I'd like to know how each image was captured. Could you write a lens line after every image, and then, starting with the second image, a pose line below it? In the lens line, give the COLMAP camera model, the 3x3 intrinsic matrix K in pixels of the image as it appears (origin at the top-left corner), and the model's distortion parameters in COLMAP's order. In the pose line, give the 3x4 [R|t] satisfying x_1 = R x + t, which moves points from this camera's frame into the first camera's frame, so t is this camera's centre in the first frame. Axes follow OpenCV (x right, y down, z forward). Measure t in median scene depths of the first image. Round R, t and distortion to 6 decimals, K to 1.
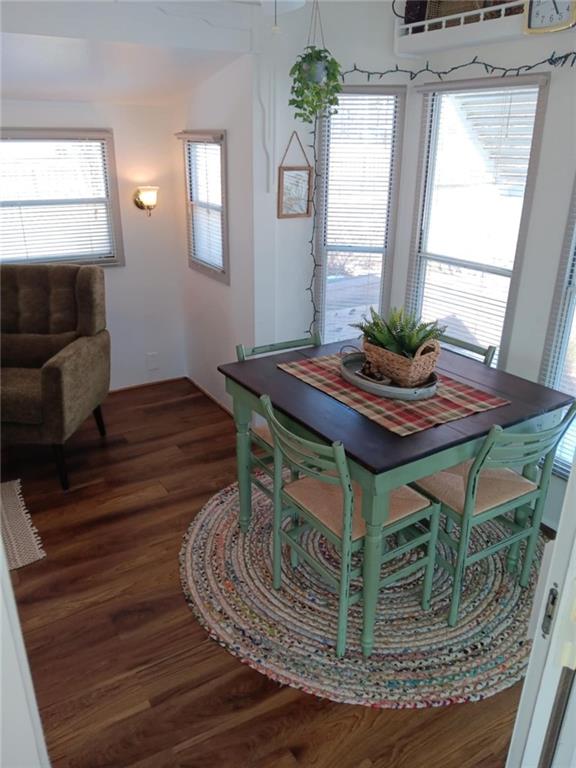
lens RADIAL K [[599.8, 0, 289.6], [0, 599.8, 382.6], [0, 0, 1]] dist [0.002729, -0.034671]
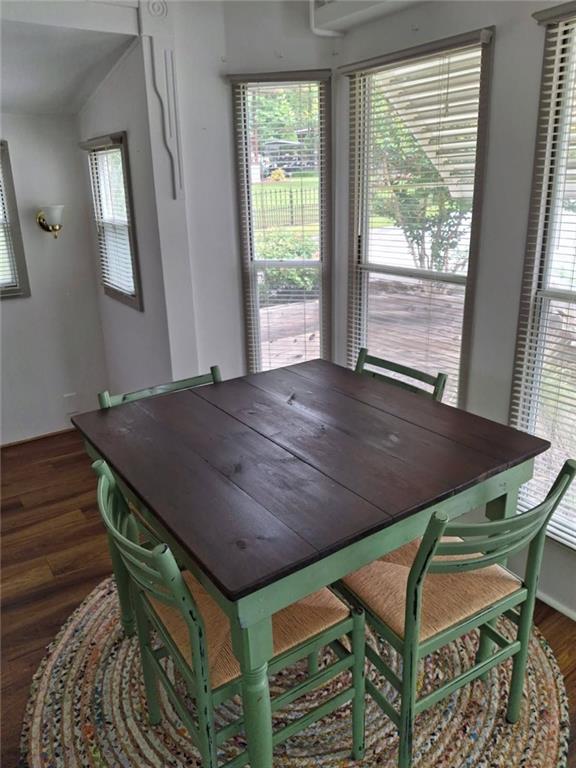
lens RADIAL K [[599.8, 0, 287.1], [0, 599.8, 382.1], [0, 0, 1]] dist [0.002729, -0.034671]
pose [[0.998419, -0.049641, 0.026353, 0.114316], [0.050795, 0.997690, -0.045104, -0.023921], [-0.024053, 0.046372, 0.998635, 0.231194]]
